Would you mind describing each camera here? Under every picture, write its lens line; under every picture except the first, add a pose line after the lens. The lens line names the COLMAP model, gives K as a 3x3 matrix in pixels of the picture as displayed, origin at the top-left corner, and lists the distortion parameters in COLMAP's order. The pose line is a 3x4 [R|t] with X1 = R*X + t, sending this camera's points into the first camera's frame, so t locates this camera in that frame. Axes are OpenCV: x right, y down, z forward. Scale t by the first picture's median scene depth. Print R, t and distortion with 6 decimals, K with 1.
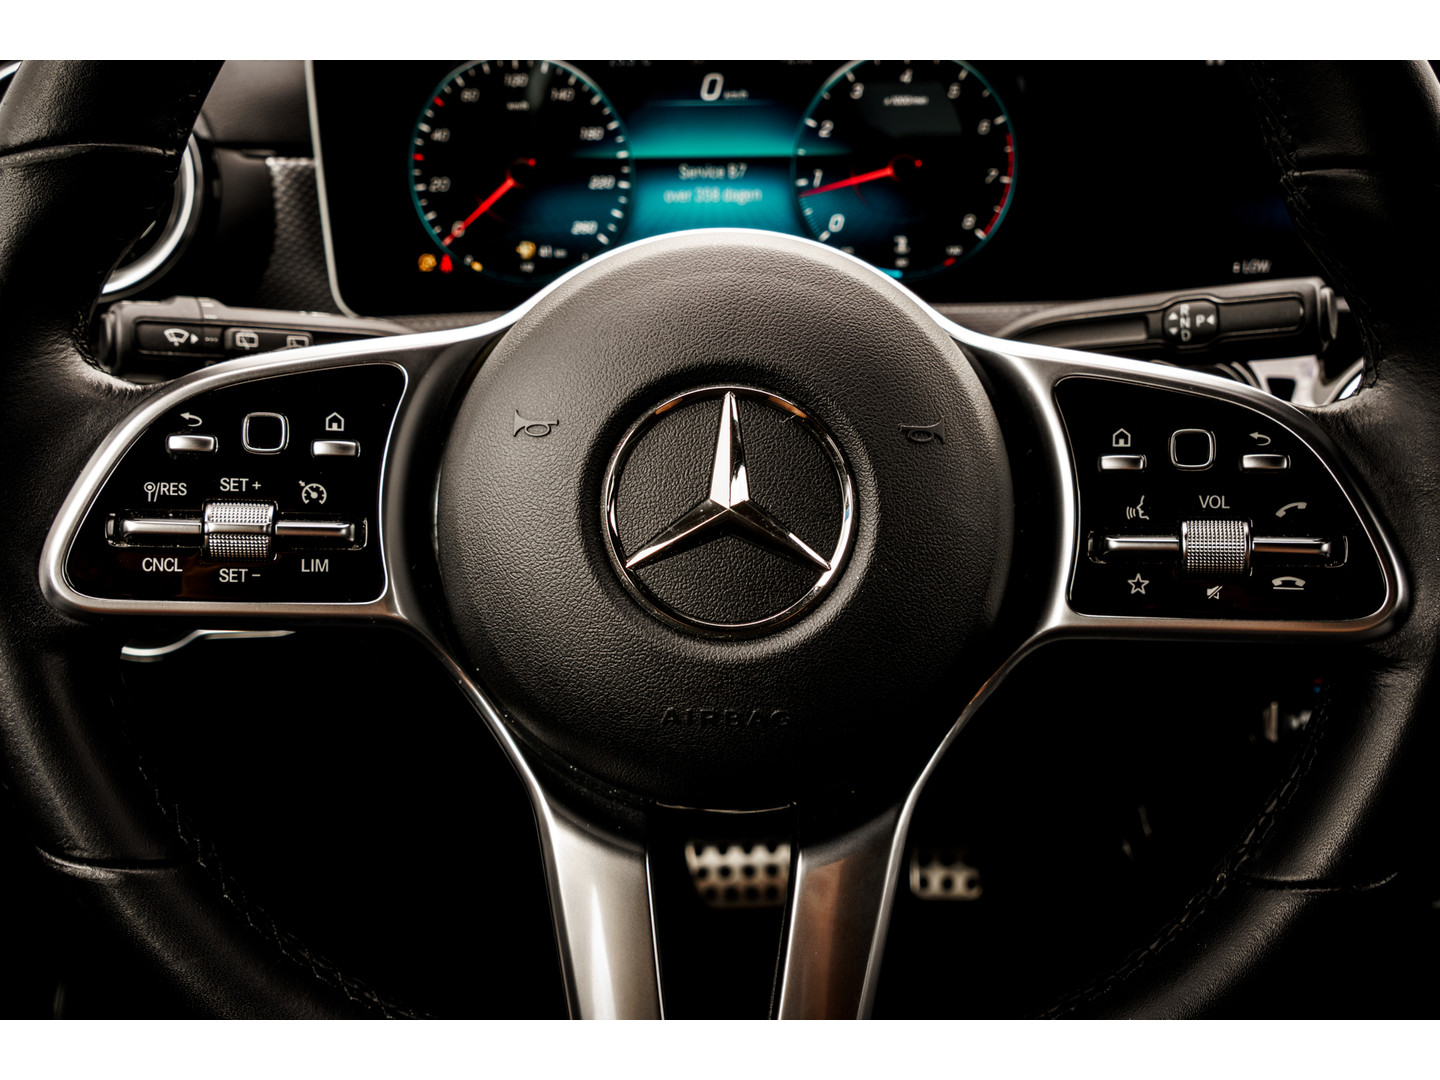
lens RADIAL K [[1318.6, 0, 720.0], [0, 1318.6, 540.0], [0, 0, 1]] dist [0.014968, 0.000950]
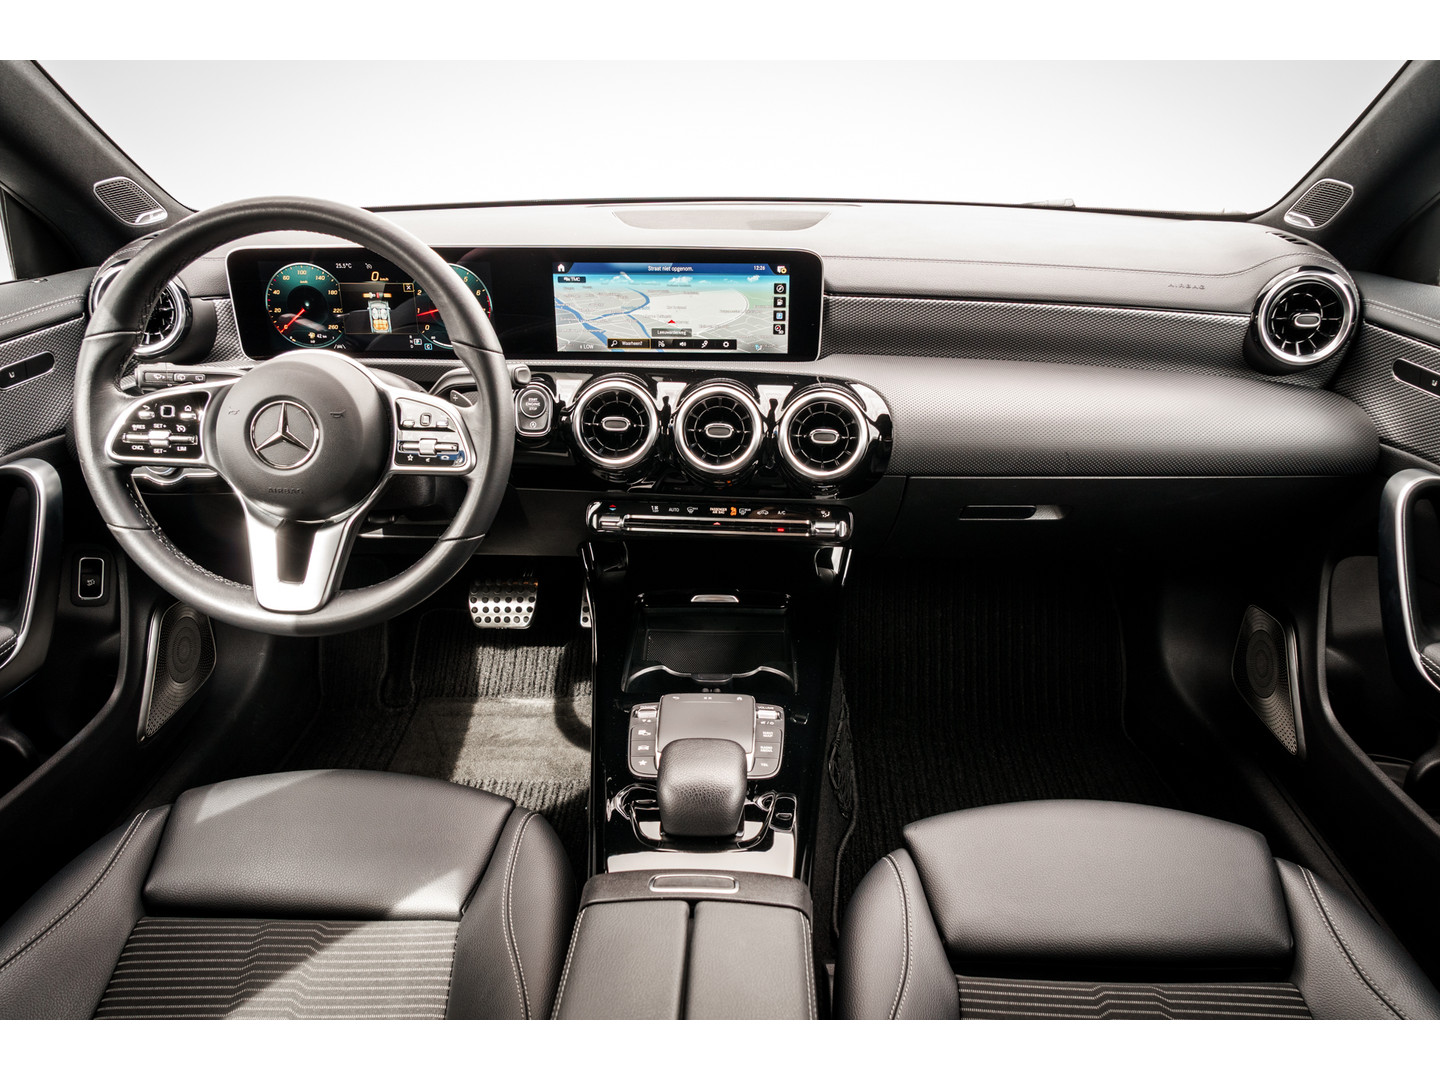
lens RADIAL K [[988.5, 0, 720.0], [0, 988.5, 540.0], [0, 0, 1]] dist [-0.012286, -0.003320]
pose [[0.999576, 0.022279, -0.018765, 1.192126], [-0.020720, 0.996619, 0.079508, 0.022732], [0.020473, -0.079086, 0.996658, -1.626824]]
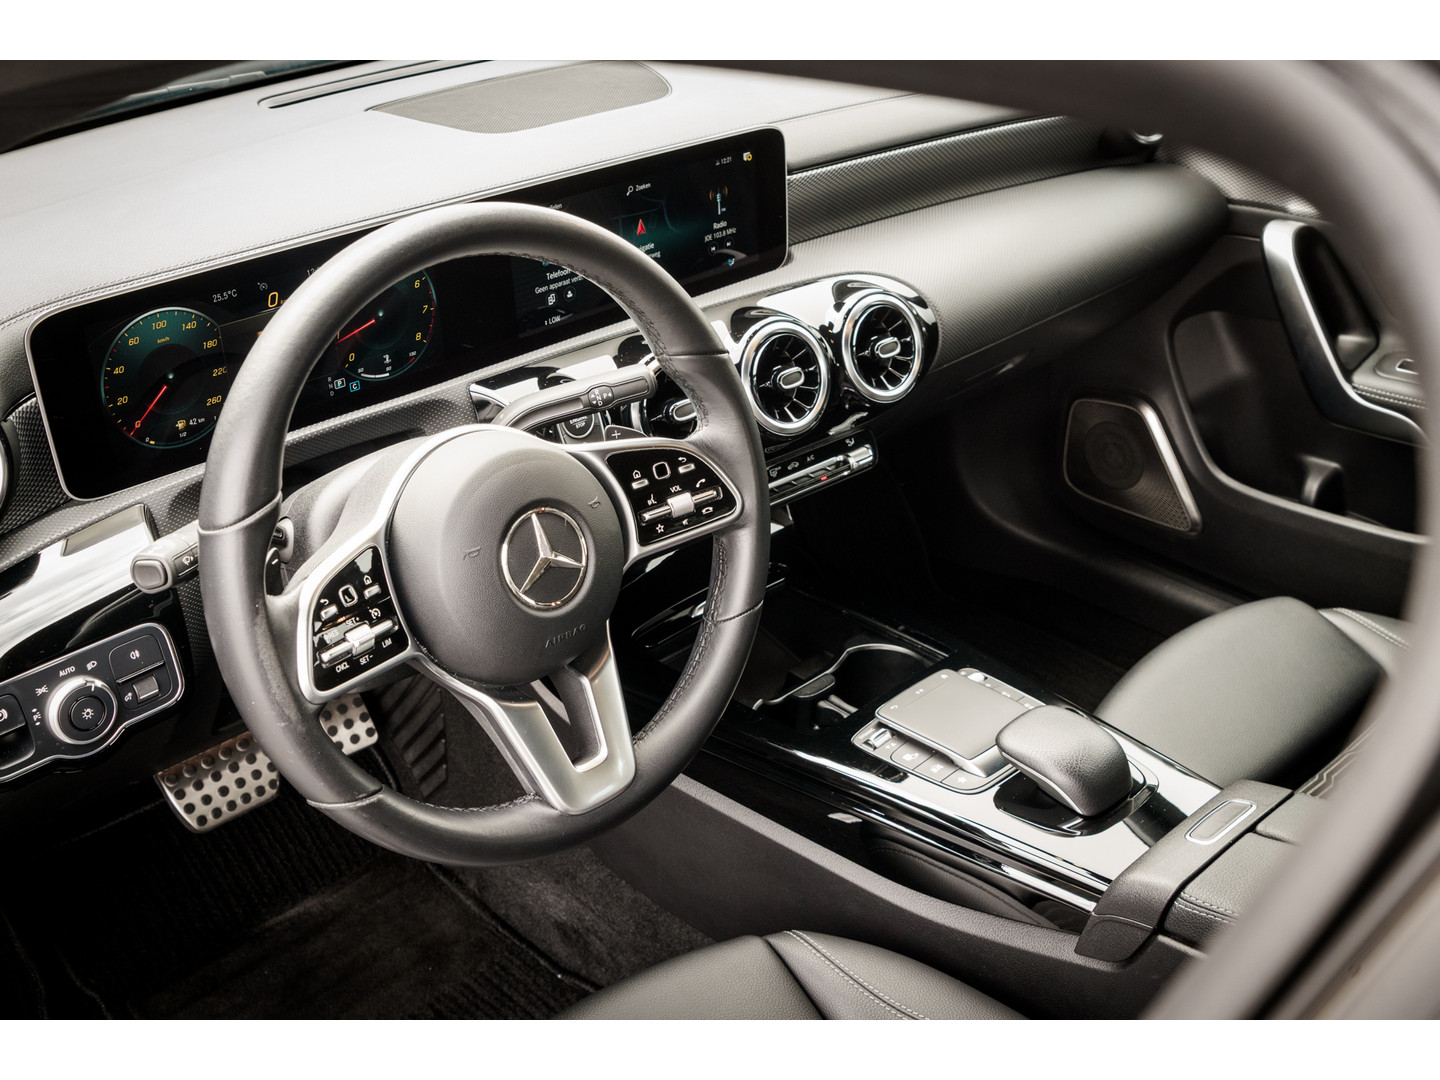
lens RADIAL K [[1626.2, 0, 720.0], [0, 1626.2, 540.0], [0, 0, 1]] dist [0.013883, 0.015003]
pose [[0.718107, -0.328005, 0.613787, -1.507561], [0.240005, 0.944579, 0.223982, -0.614009], [-0.653238, -0.013531, 0.757032, -1.408841]]
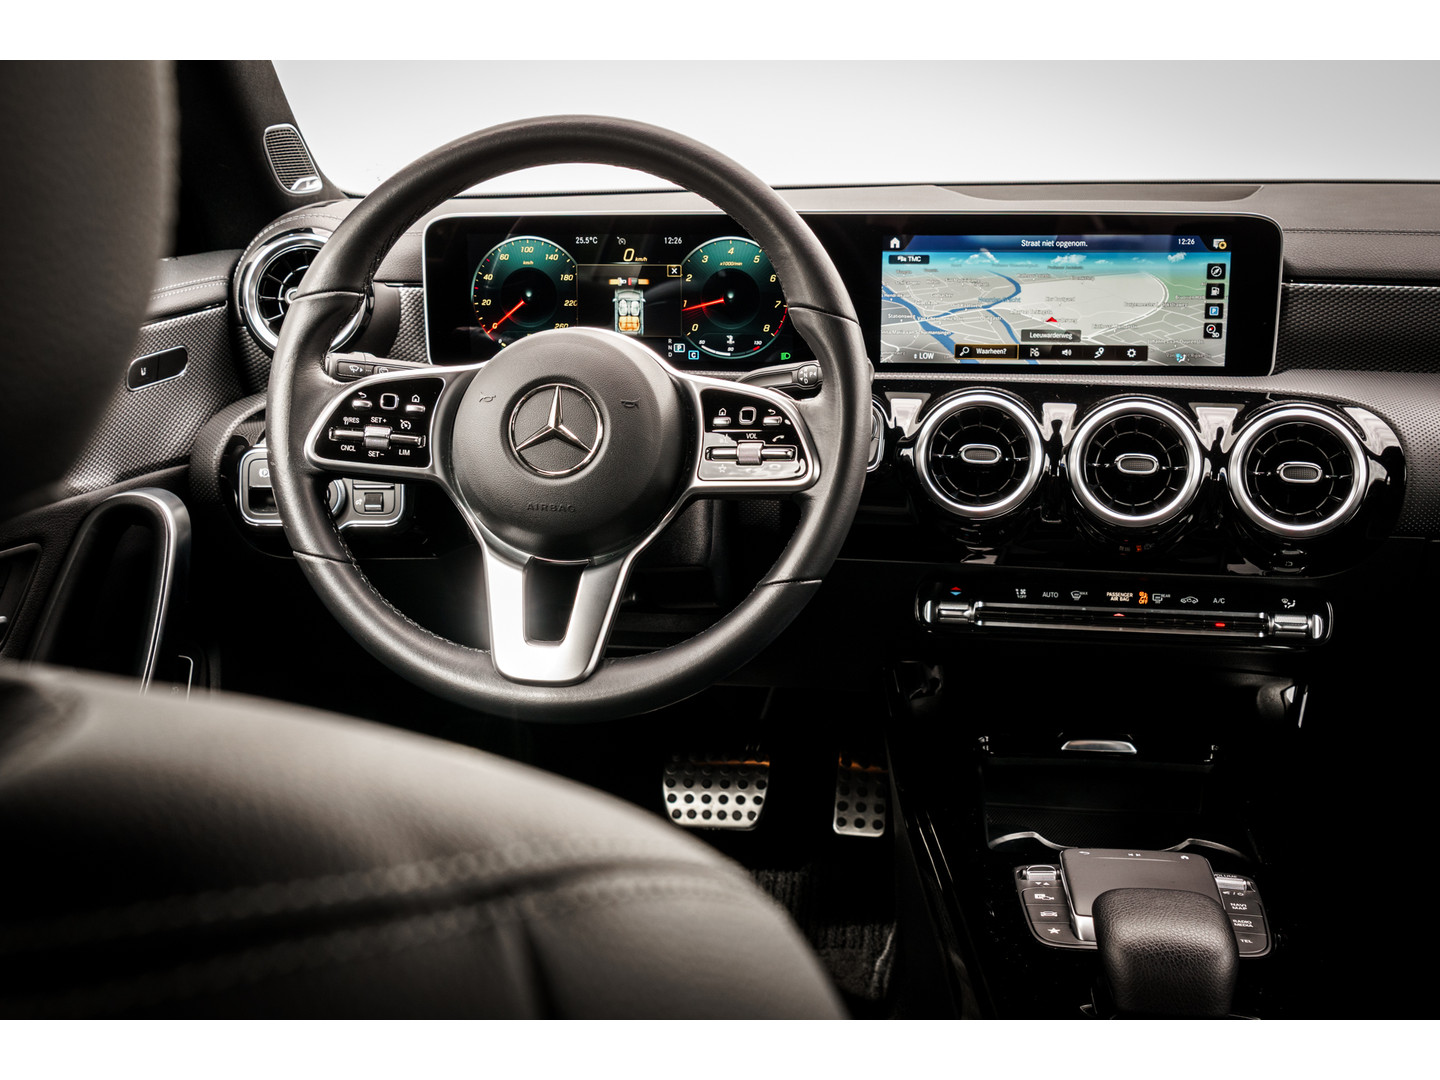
lens RADIAL K [[1659.4, 0, 720.0], [0, 1659.4, 540.0], [0, 0, 1]] dist [0.007852, 0.019591]
pose [[0.991591, 0.035621, -0.124414, 0.699547], [-0.049016, 0.993124, -0.106314, 0.495250], [0.119772, 0.111518, 0.986518, -2.062453]]
